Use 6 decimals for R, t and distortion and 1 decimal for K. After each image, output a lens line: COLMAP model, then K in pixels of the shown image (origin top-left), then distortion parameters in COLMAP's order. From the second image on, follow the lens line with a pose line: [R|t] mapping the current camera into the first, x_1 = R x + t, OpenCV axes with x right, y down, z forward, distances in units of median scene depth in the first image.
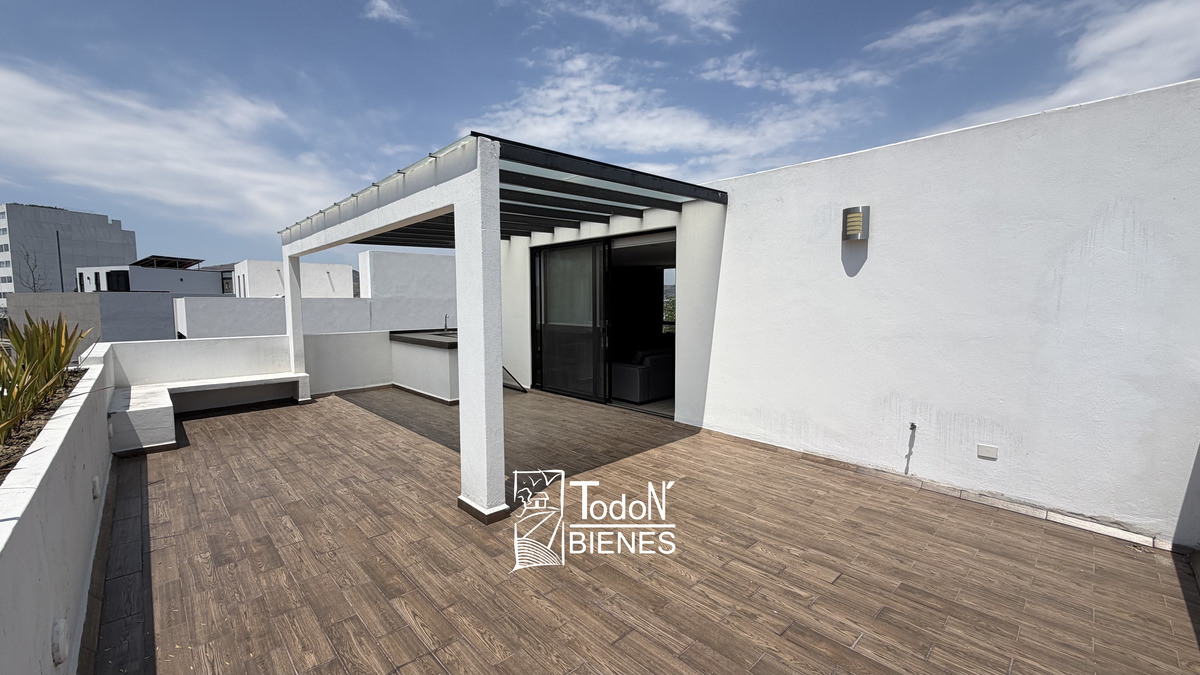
lens RADIAL K [[478.8, 0, 599.1], [0, 478.8, 337.5], [0, 0, 1]] dist [0.000152, 0.000016]
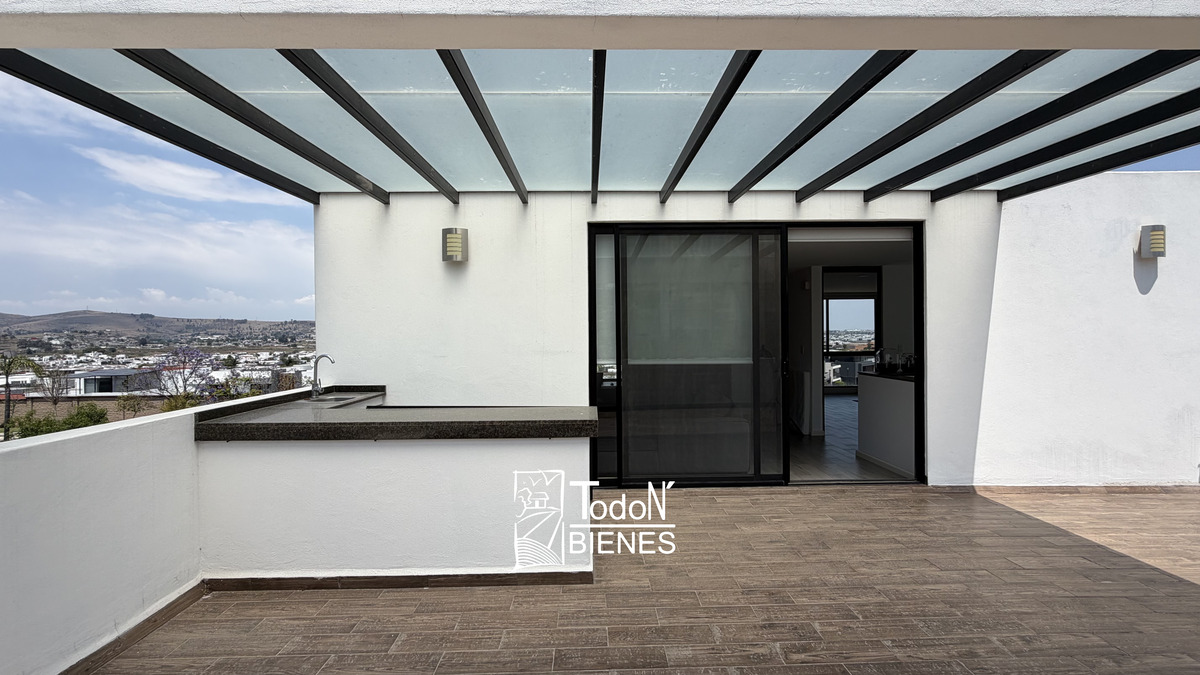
lens RADIAL K [[478.8, 0, 599.1], [0, 478.8, 337.5], [0, 0, 1]] dist [0.000152, 0.000016]
pose [[0.679646, -0.007377, 0.733503, -0.819064], [0.063880, 0.996746, -0.049165, -0.052157], [-0.730753, 0.080271, 0.677906, 0.983927]]
